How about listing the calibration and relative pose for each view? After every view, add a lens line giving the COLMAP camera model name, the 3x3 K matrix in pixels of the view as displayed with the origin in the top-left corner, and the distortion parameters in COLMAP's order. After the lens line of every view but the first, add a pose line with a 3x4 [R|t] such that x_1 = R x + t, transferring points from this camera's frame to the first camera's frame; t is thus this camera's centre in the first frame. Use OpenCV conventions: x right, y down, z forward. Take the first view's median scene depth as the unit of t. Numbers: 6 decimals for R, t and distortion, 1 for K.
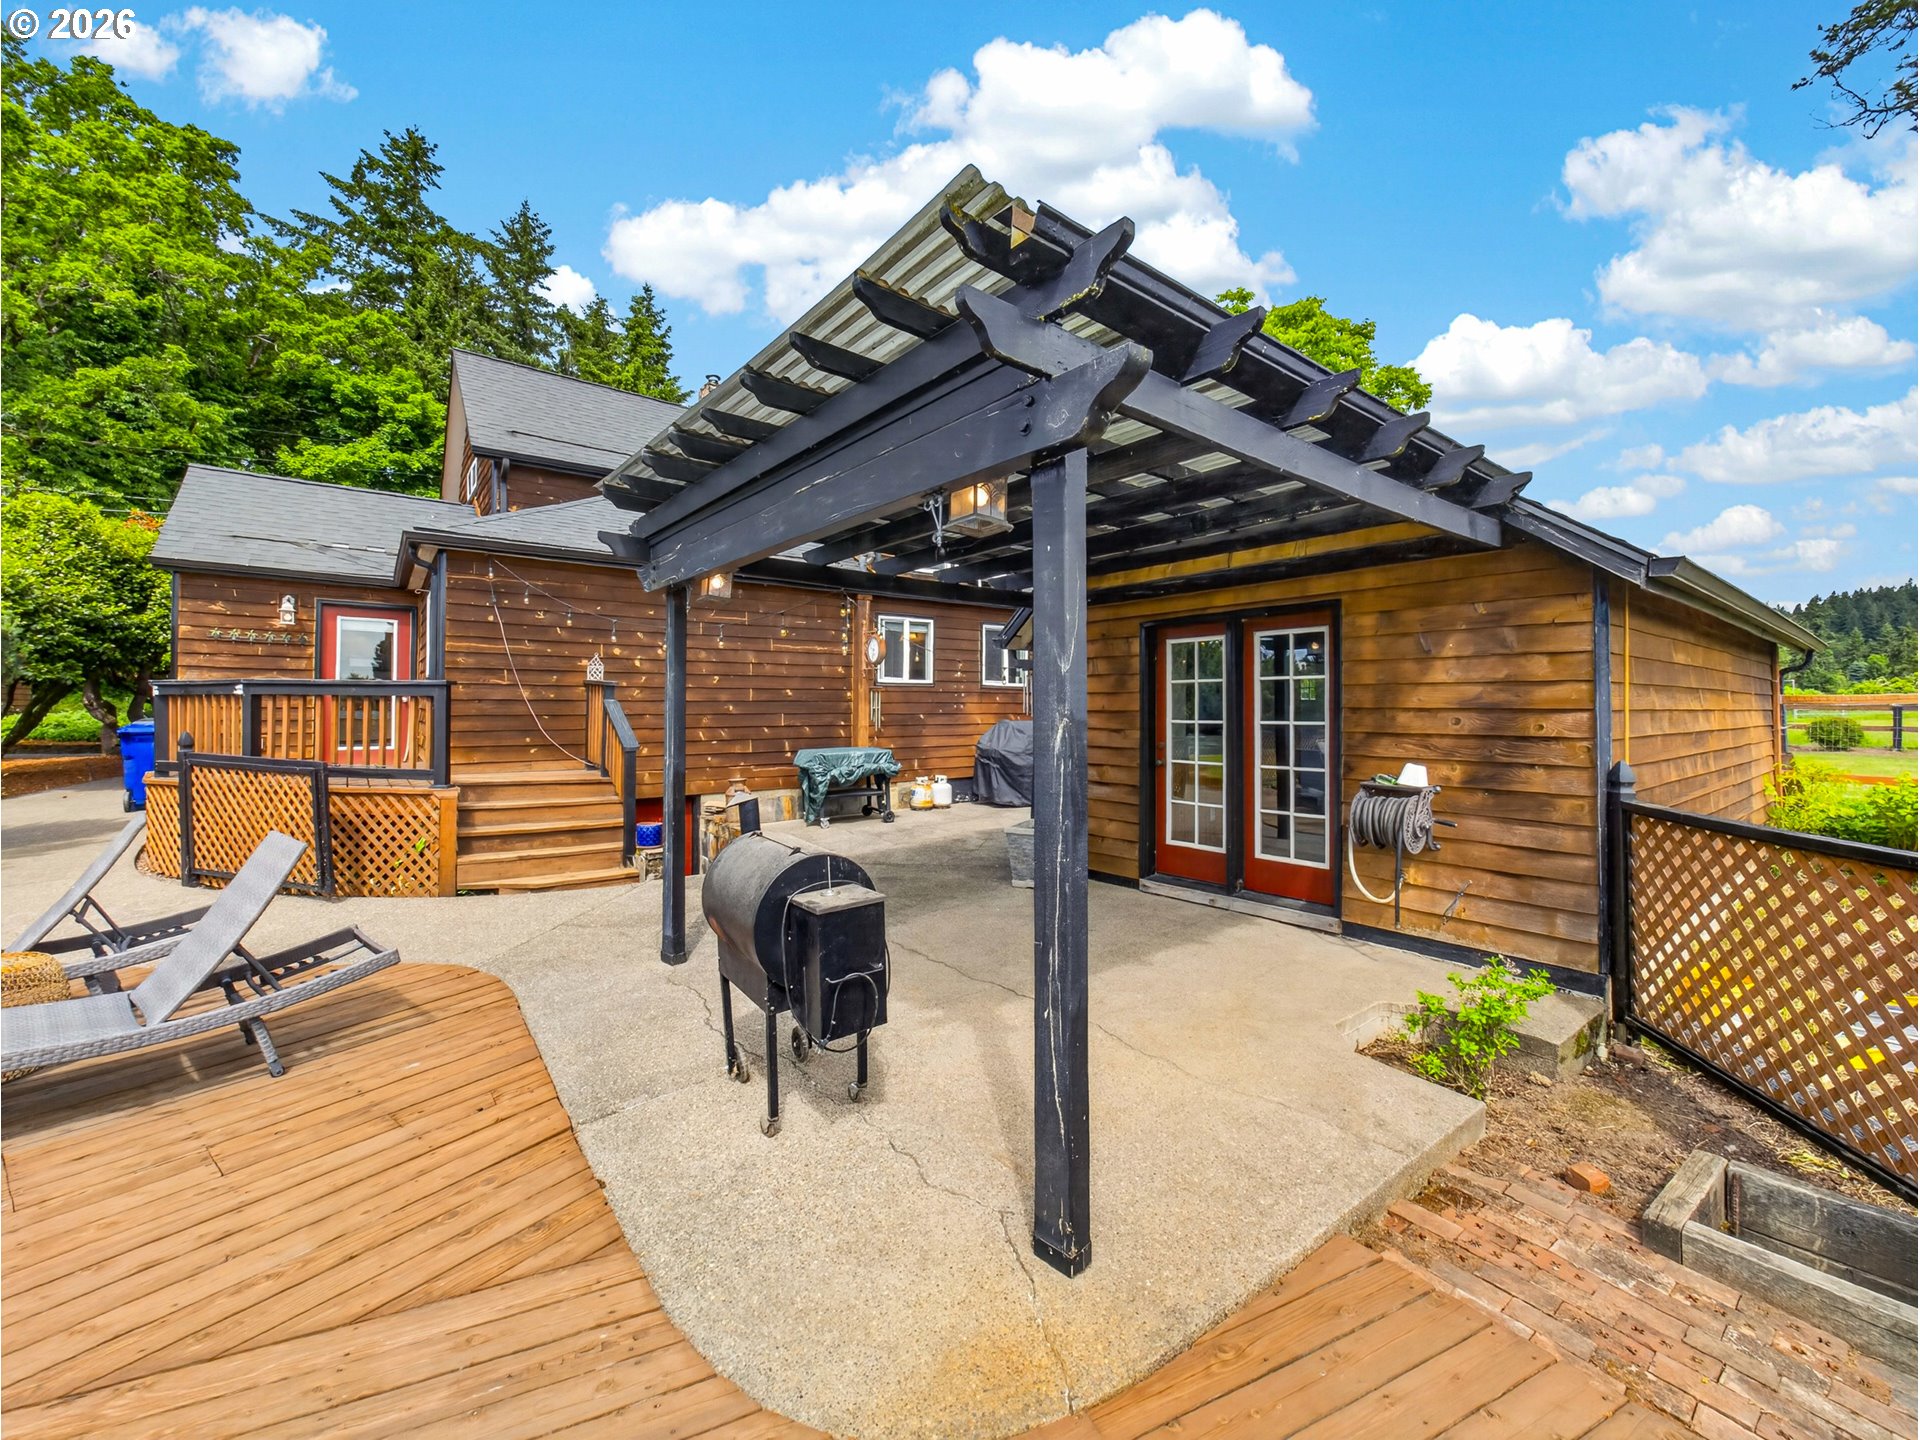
lens RADIAL K [[757.7, 0, 957.6], [0, 757.7, 682.3], [0, 0, 1]] dist [-0.003250, -0.000408]
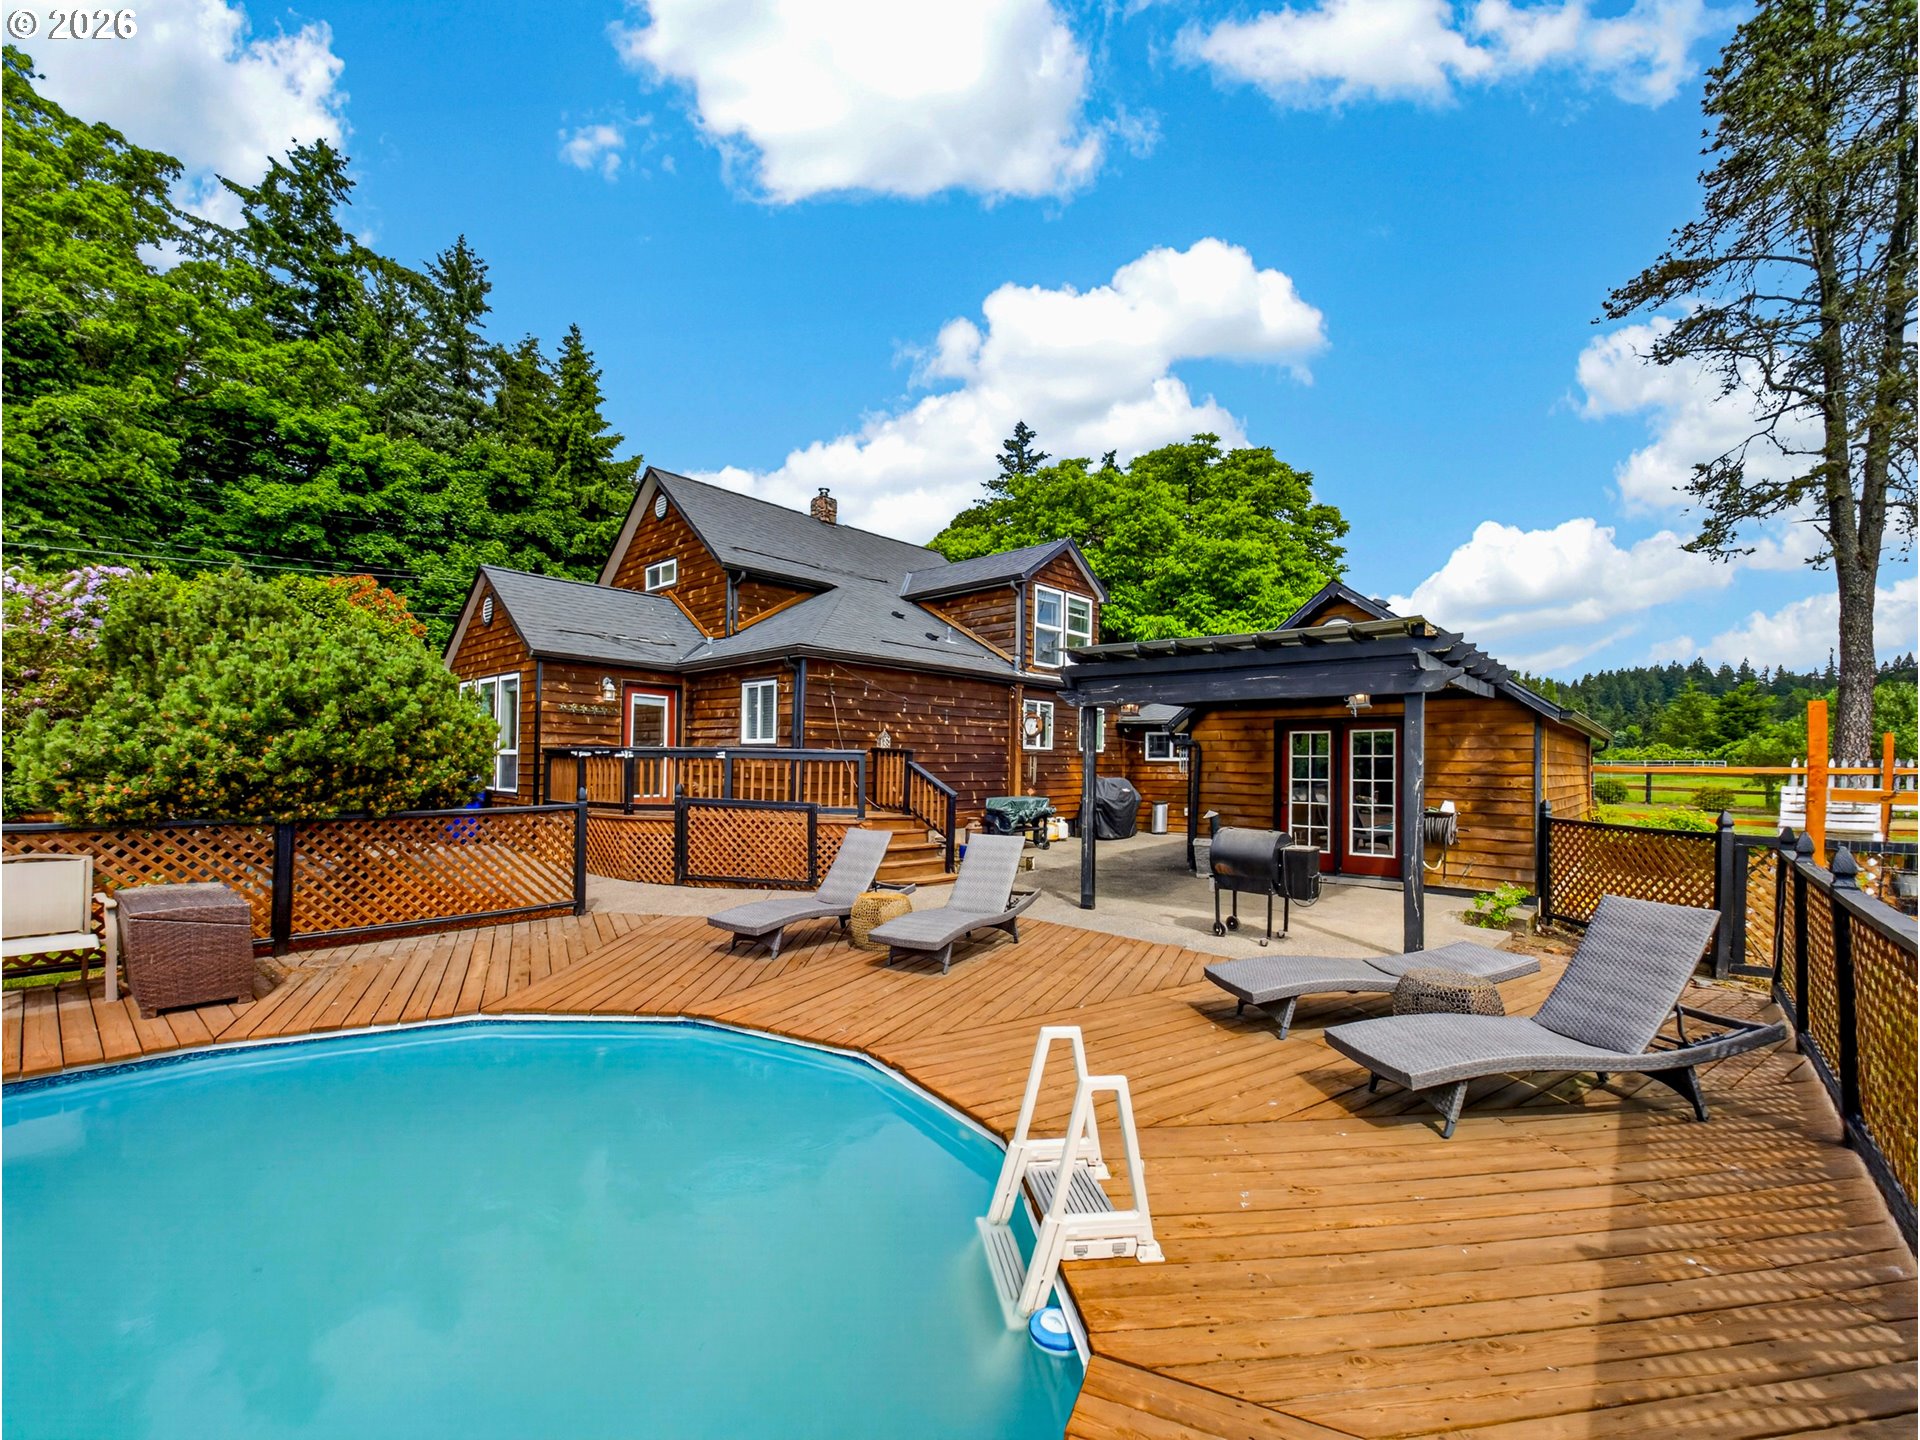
lens RADIAL K [[765.1, 0, 969.1], [0, 765.1, 732.8], [0, 0, 1]] dist [-0.002536, 0.000220]
pose [[0.985634, 0.015245, 0.168208, -0.251217], [-0.014546, 0.999880, -0.005387, -0.011346], [-0.168270, 0.002862, 0.985737, -0.198894]]
